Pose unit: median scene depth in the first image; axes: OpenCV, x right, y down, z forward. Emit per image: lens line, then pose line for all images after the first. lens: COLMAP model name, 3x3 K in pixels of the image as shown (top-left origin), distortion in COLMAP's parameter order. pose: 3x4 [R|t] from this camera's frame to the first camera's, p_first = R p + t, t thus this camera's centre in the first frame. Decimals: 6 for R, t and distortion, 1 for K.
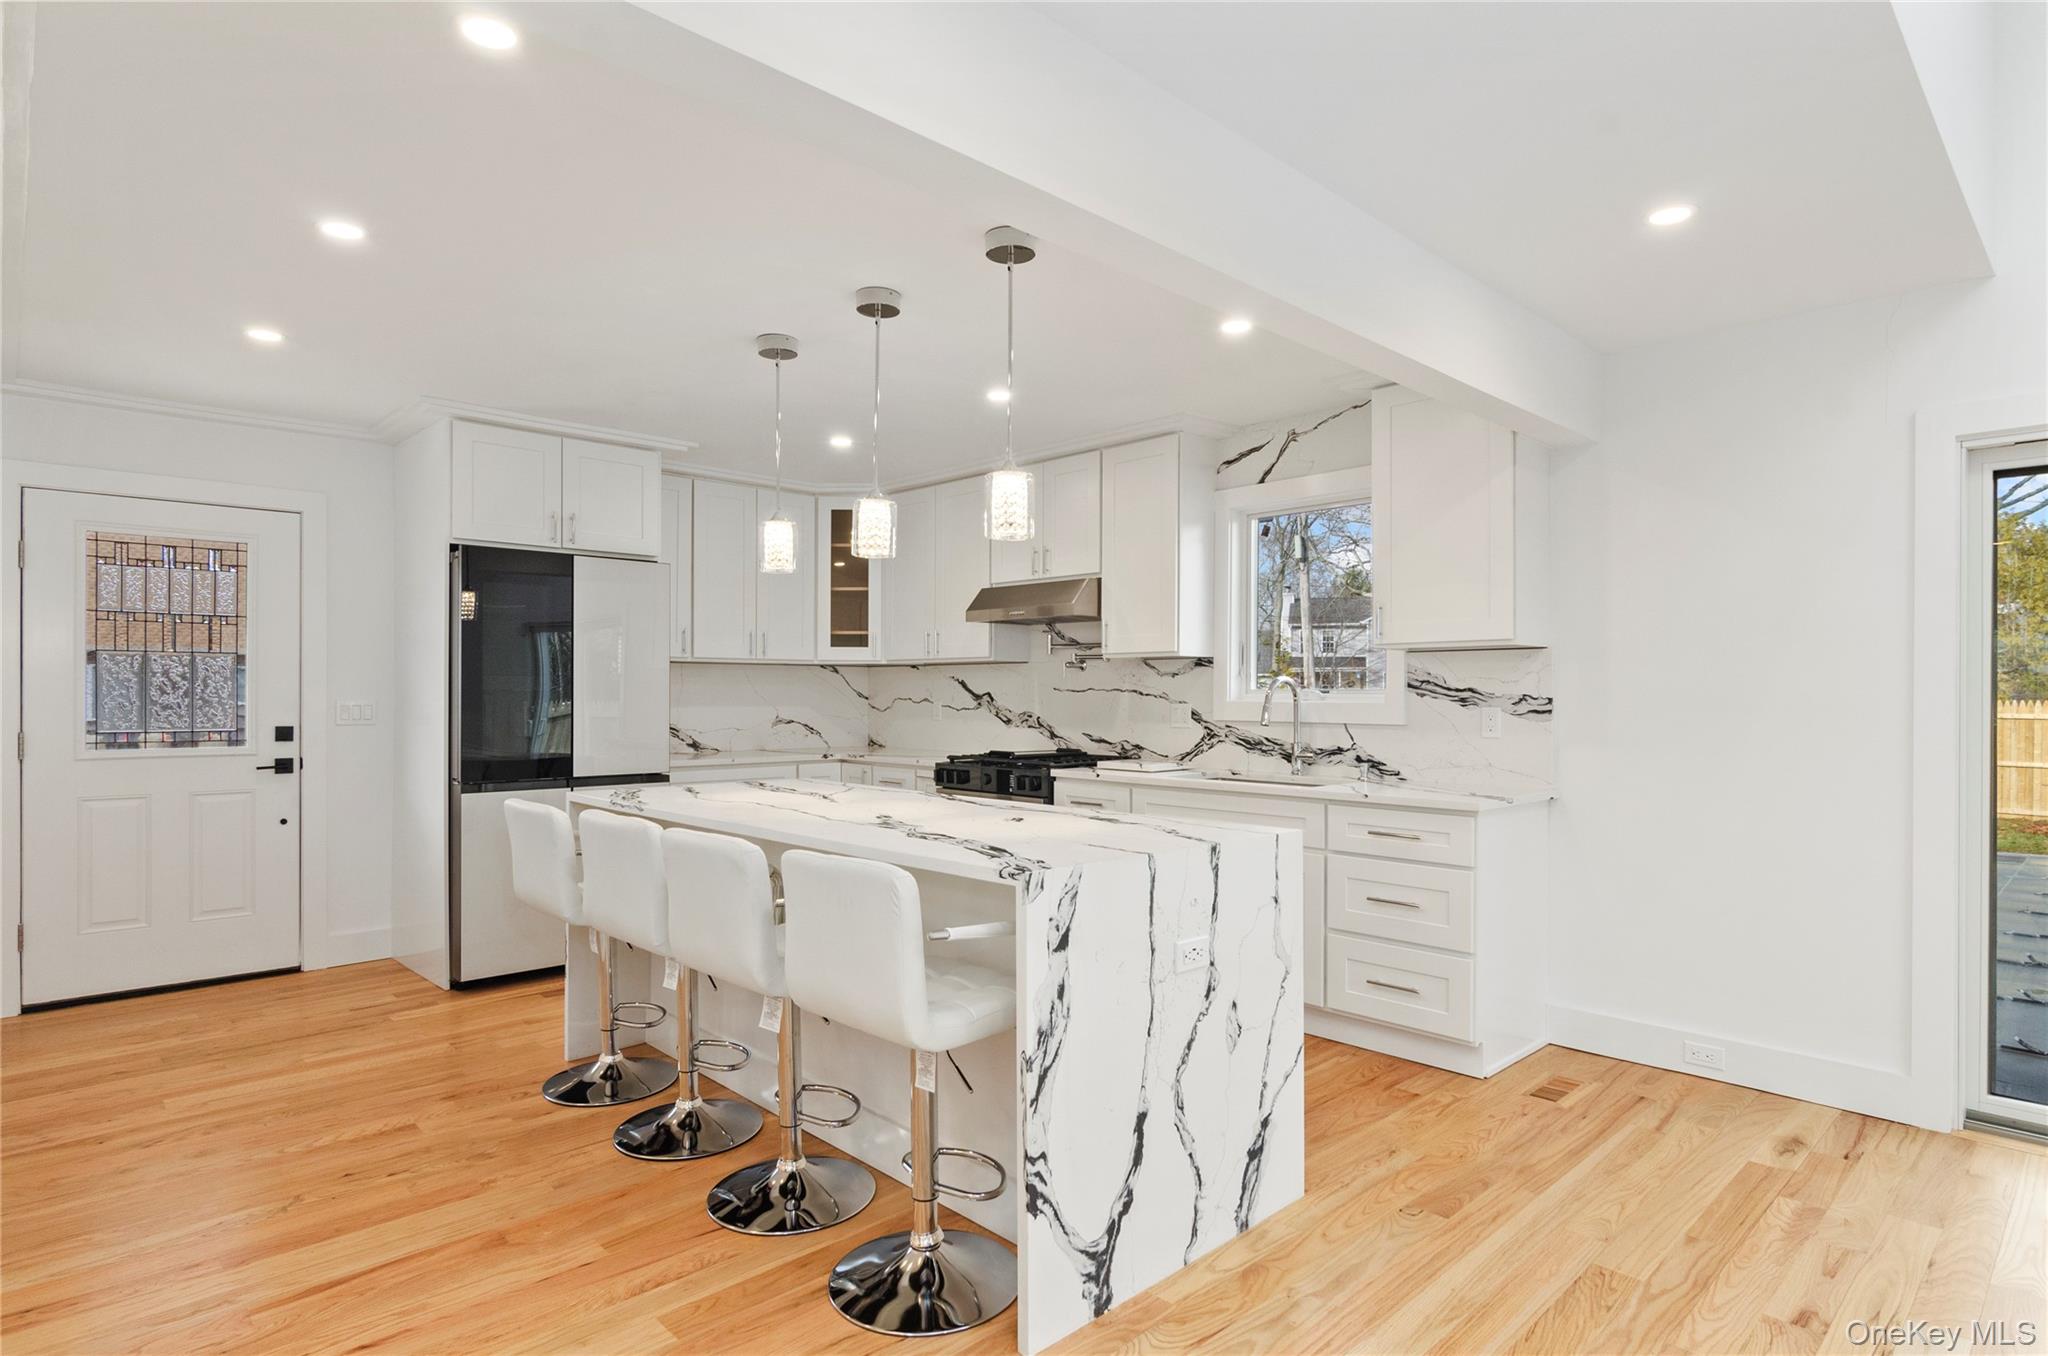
lens RADIAL K [[1074.8, 0, 1024.7], [0, 1074.8, 693.4], [0, 0, 1]] dist [-0.002998, -0.001373]
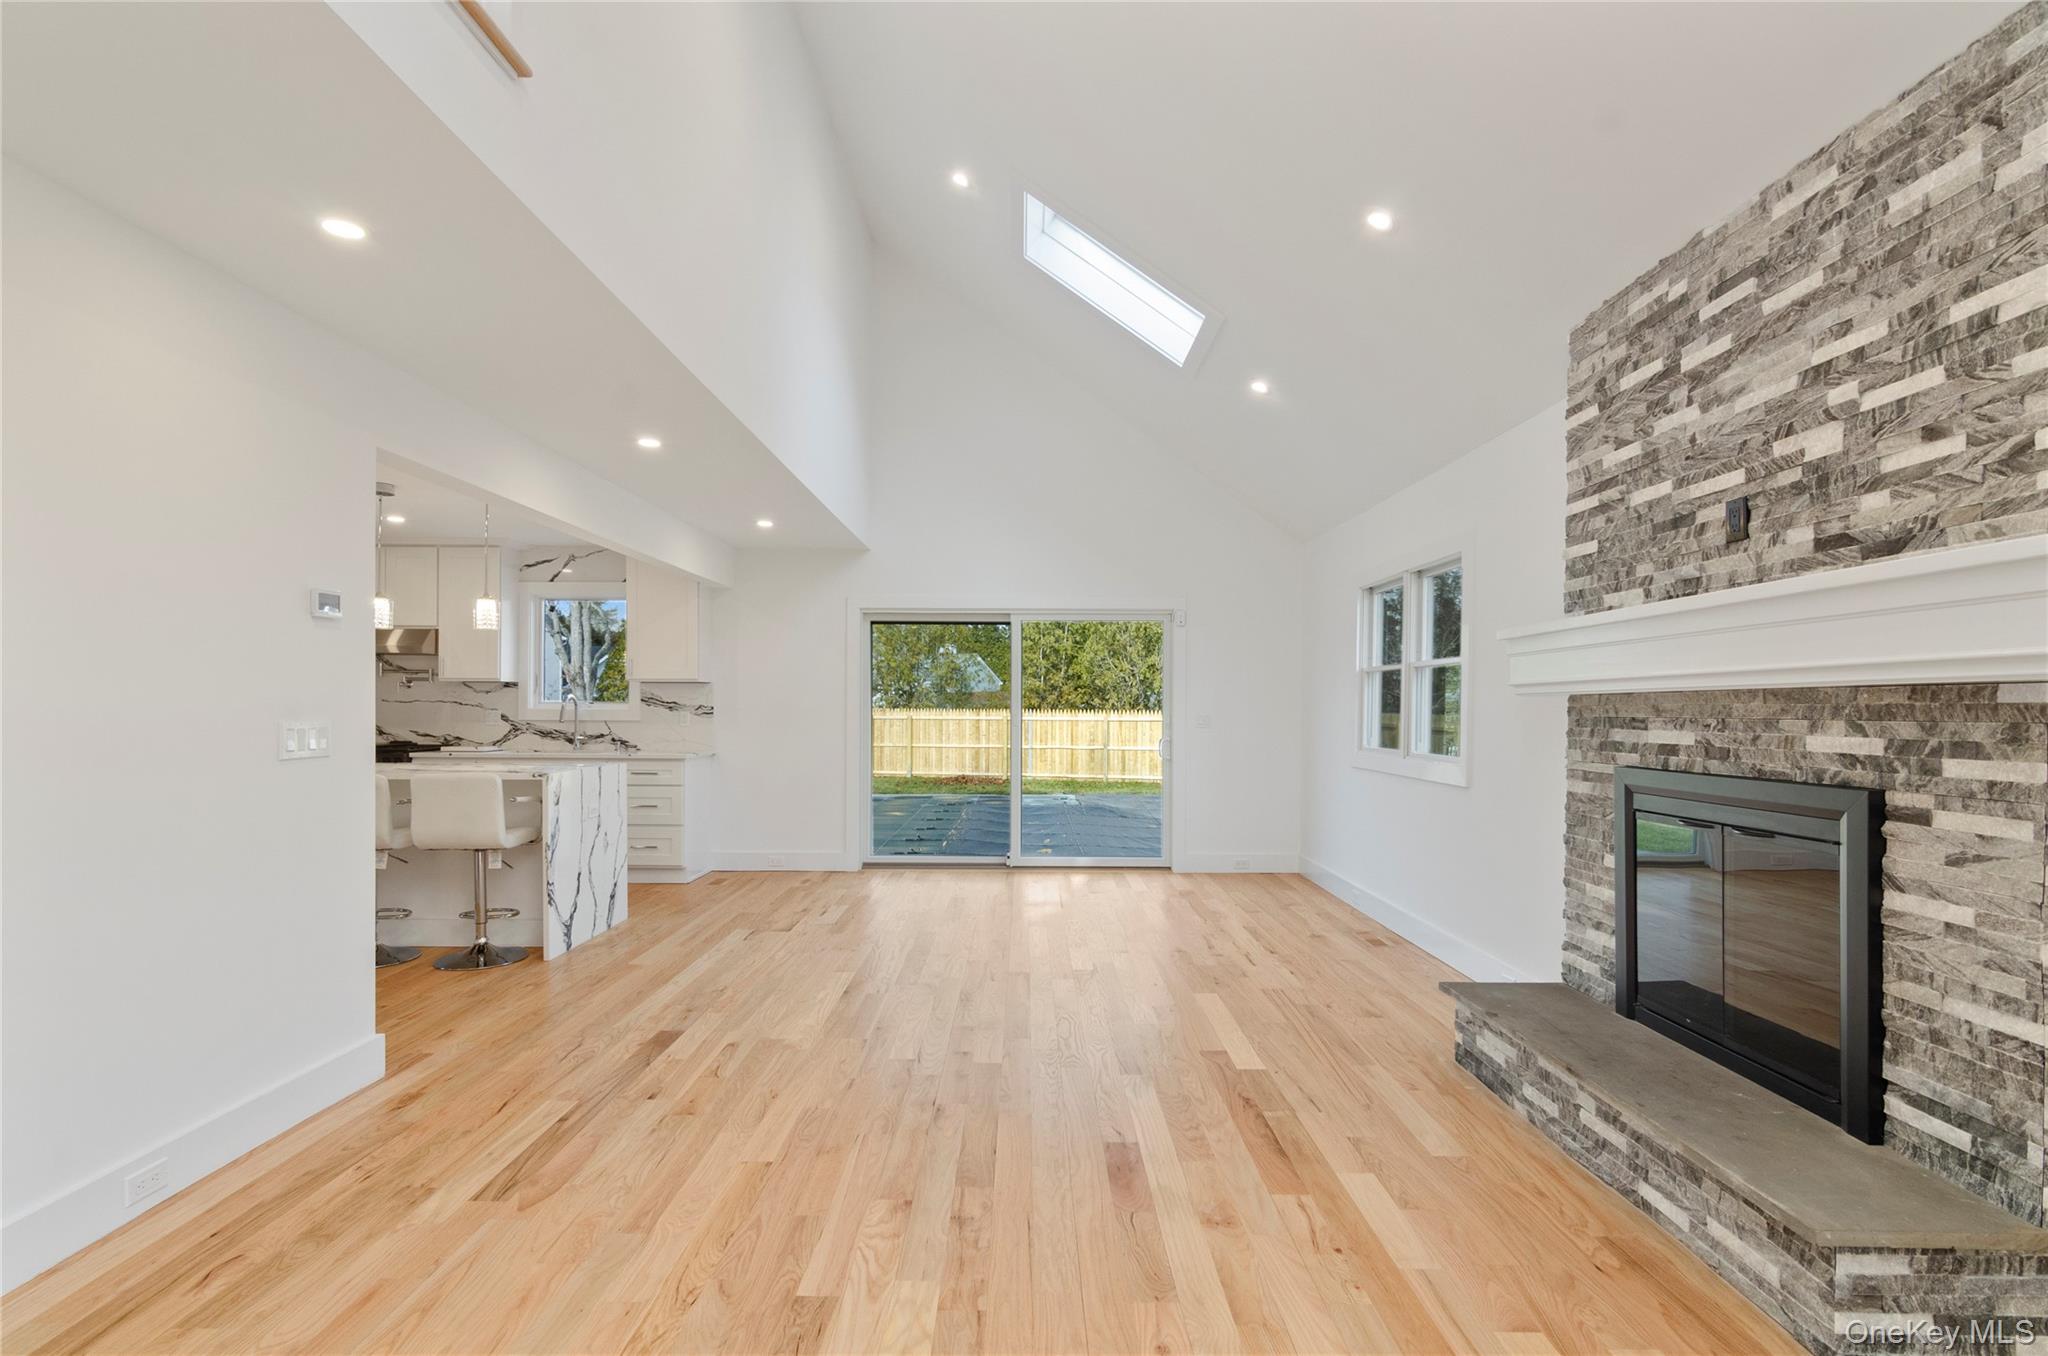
lens RADIAL K [[978.8, 0, 1015.9], [0, 978.8, 708.4], [0, 0, 1]] dist [0.001245, 0.000565]
pose [[0.693581, -0.000383, 0.720378, -0.418379], [-0.003187, 0.999988, 0.003600, -0.001164], [-0.720371, -0.004793, 0.693572, -0.661161]]
